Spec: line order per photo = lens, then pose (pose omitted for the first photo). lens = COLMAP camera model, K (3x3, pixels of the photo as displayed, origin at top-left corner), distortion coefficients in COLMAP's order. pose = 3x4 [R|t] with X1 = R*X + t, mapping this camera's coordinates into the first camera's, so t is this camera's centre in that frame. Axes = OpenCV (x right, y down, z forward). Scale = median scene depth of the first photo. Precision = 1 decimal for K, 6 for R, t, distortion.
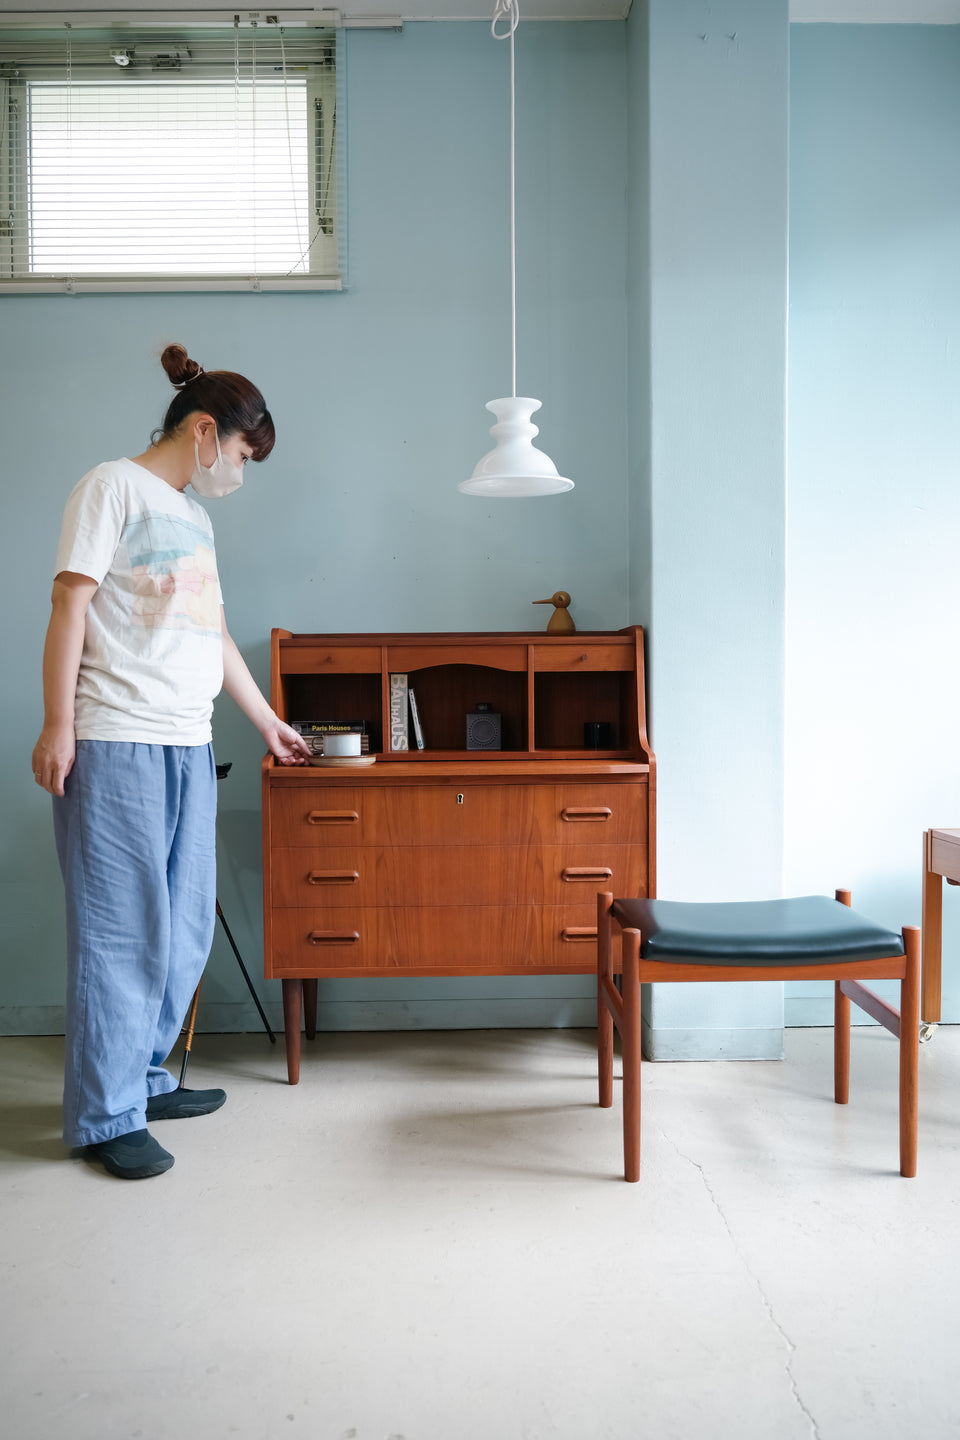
lens RADIAL K [[1187.1, 0, 476.7], [0, 1187.1, 718.9], [0, 0, 1]] dist [0.031769, -0.008854]
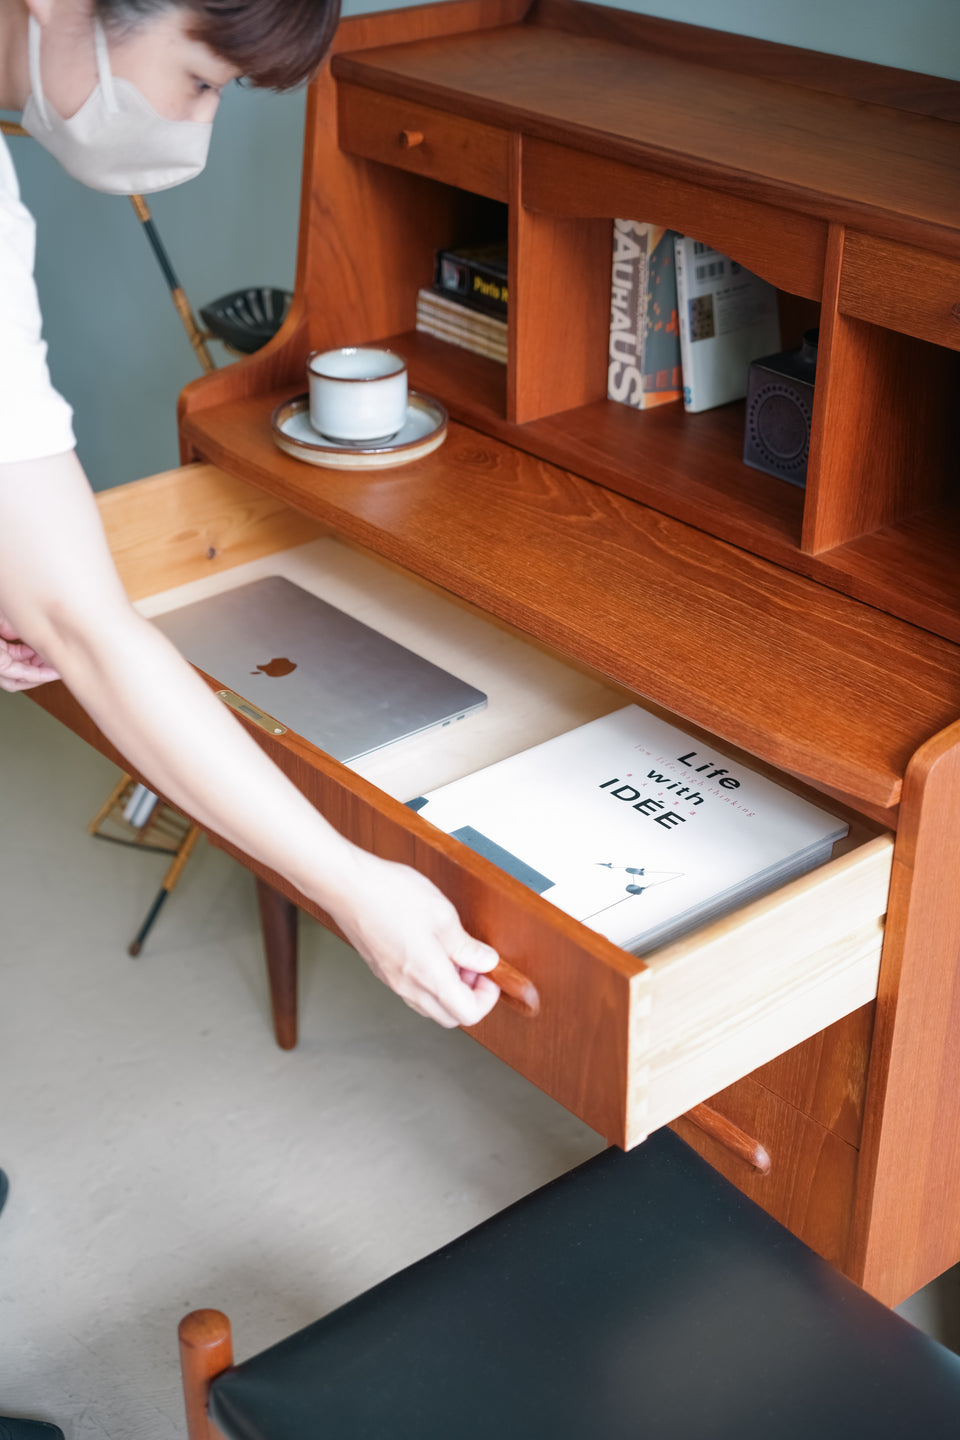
lens RADIAL K [[2163.0, 0, 451.0], [0, 2163.0, 743.1], [0, 0, 1]] dist [0.016067, 0.000000]
pose [[0.609085, 0.398756, -0.685572, 0.412647], [-0.025731, 0.873896, 0.485432, -0.210413], [0.792687, -0.278029, 0.542537, 0.597957]]
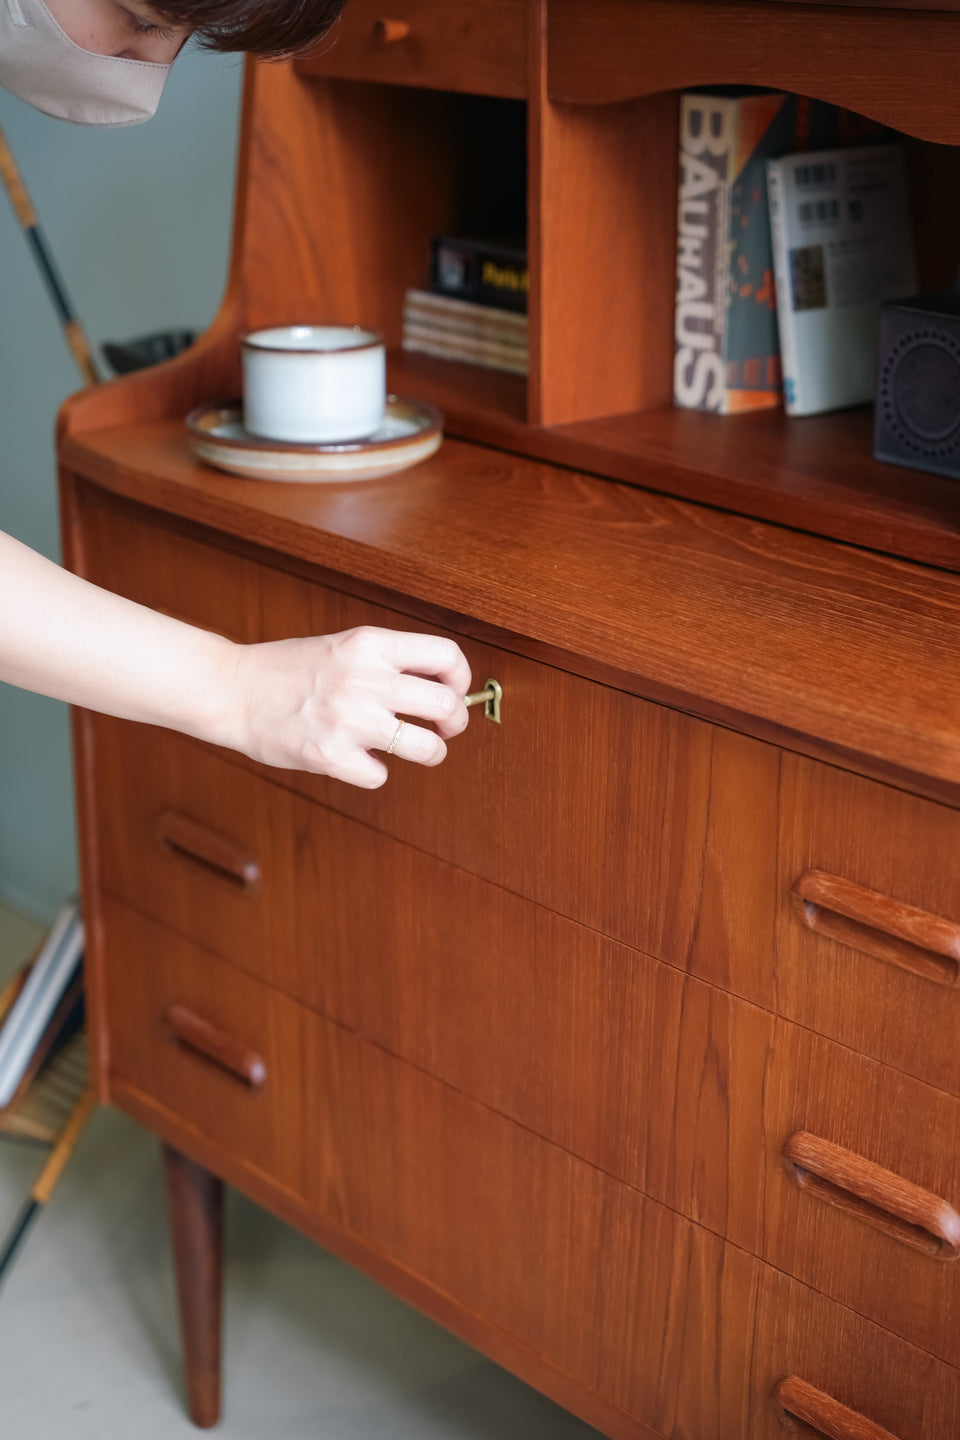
lens RADIAL K [[2753.6, 0, 468.0], [0, 2753.6, 735.5], [0, 0, 1]] dist [0.047446, 0.000000]
pose [[0.602956, 0.261481, -0.753705, 0.376766], [-0.024982, 0.950485, 0.309764, -0.090544], [0.797383, -0.167945, 0.579633, 0.640933]]
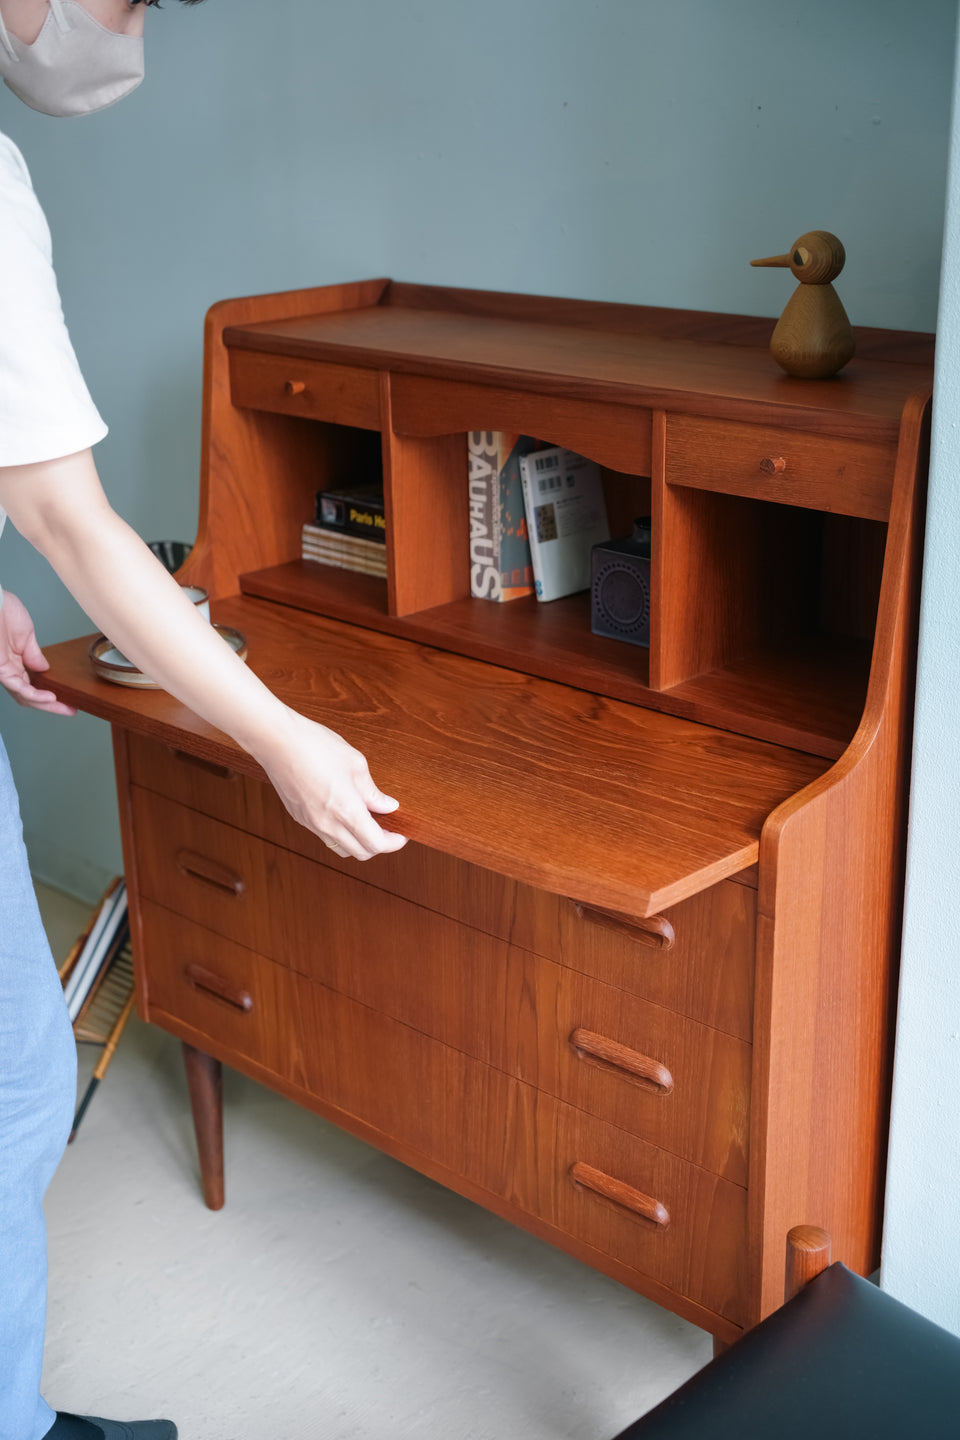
lens RADIAL K [[1924.2, 0, 471.7], [0, 1924.2, 728.5], [0, 0, 1]] dist [0.020767, 0.000000]
pose [[0.691978, 0.241933, -0.680172, 0.432635], [-0.006017, 0.944074, 0.329680, -0.165136], [0.721893, -0.224039, 0.654734, 0.555561]]
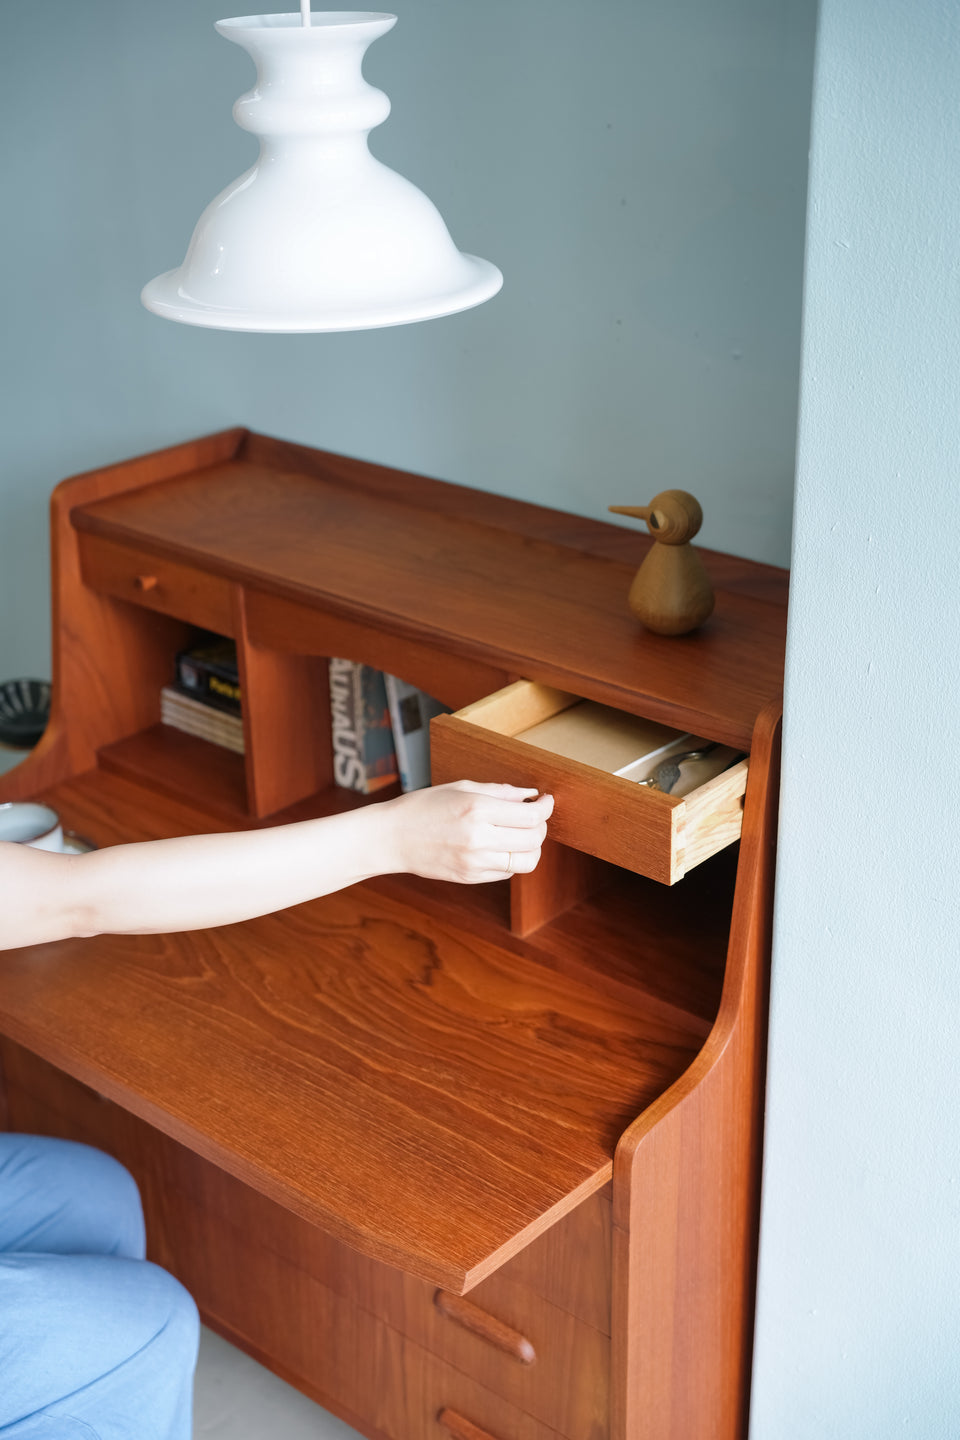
lens RADIAL K [[2013.6, 0, 467.3], [0, 2013.6, 721.2], [0, 0, 1]] dist [0.027468, 0.000000]
pose [[0.723071, 0.285576, -0.628979, 0.419565], [-0.005786, 0.913015, 0.407885, -0.295847], [0.690749, -0.291291, 0.661827, 0.593288]]
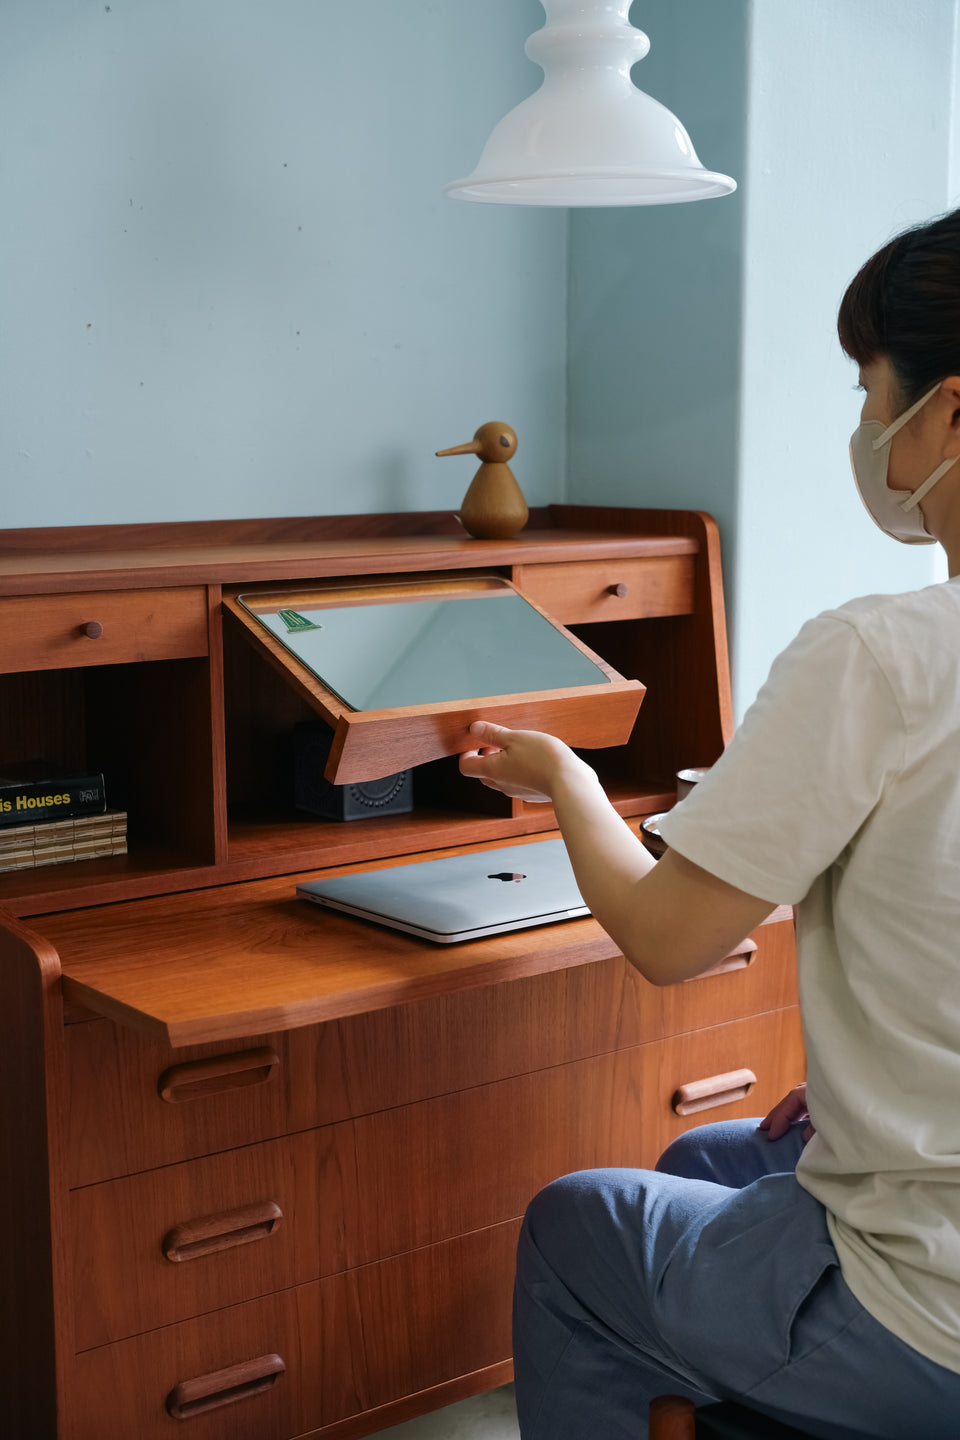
lens RADIAL K [[2013.6, 0, 467.5], [0, 2013.6, 738.6], [0, 0, 1]] dist [0.027468, 0.000000]
pose [[0.805179, -0.086809, 0.586643, -0.392853], [0.016327, 0.992098, 0.124398, -0.091180], [-0.592807, -0.090585, 0.800234, 0.439452]]
